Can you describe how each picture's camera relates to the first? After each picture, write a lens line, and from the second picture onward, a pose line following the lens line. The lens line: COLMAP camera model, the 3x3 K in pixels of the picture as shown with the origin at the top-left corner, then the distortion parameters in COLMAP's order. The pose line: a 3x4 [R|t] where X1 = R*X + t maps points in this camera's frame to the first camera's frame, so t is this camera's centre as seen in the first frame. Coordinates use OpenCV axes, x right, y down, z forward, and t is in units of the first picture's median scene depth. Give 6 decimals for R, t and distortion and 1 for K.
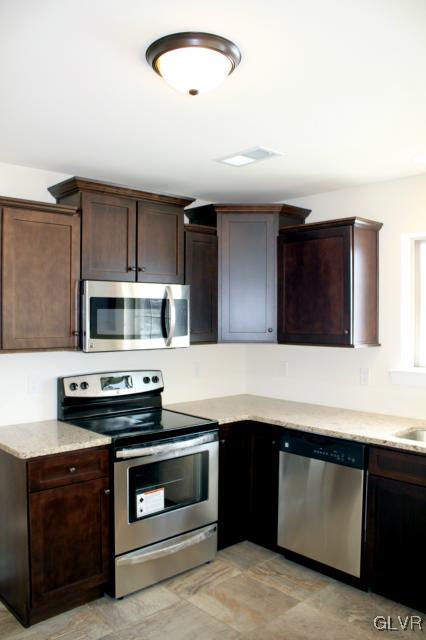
lens RADIAL K [[550.4, 0, 213.7], [0, 550.4, 317.2], [0, 0, 1]] dist [-0.005337, -0.002885]
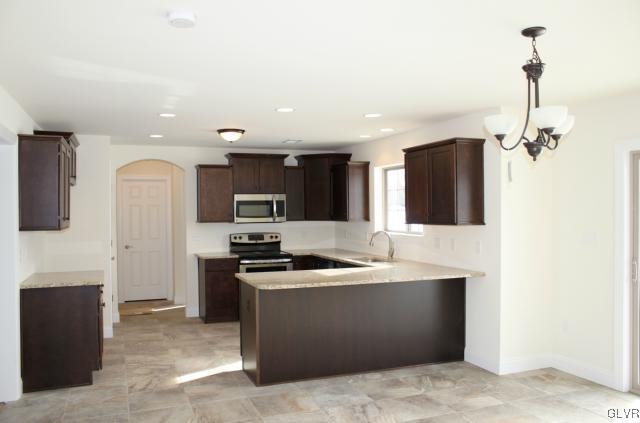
lens RADIAL K [[539.9, 0, 320.5], [0, 539.9, 209.9], [0, 0, 1]] dist [-0.099804, -0.003048]
pose [[0.940352, -0.011369, -0.340012, 0.882231], [0.014153, 0.999884, 0.005710, -0.003547], [0.339908, -0.010182, 0.940404, -1.061496]]
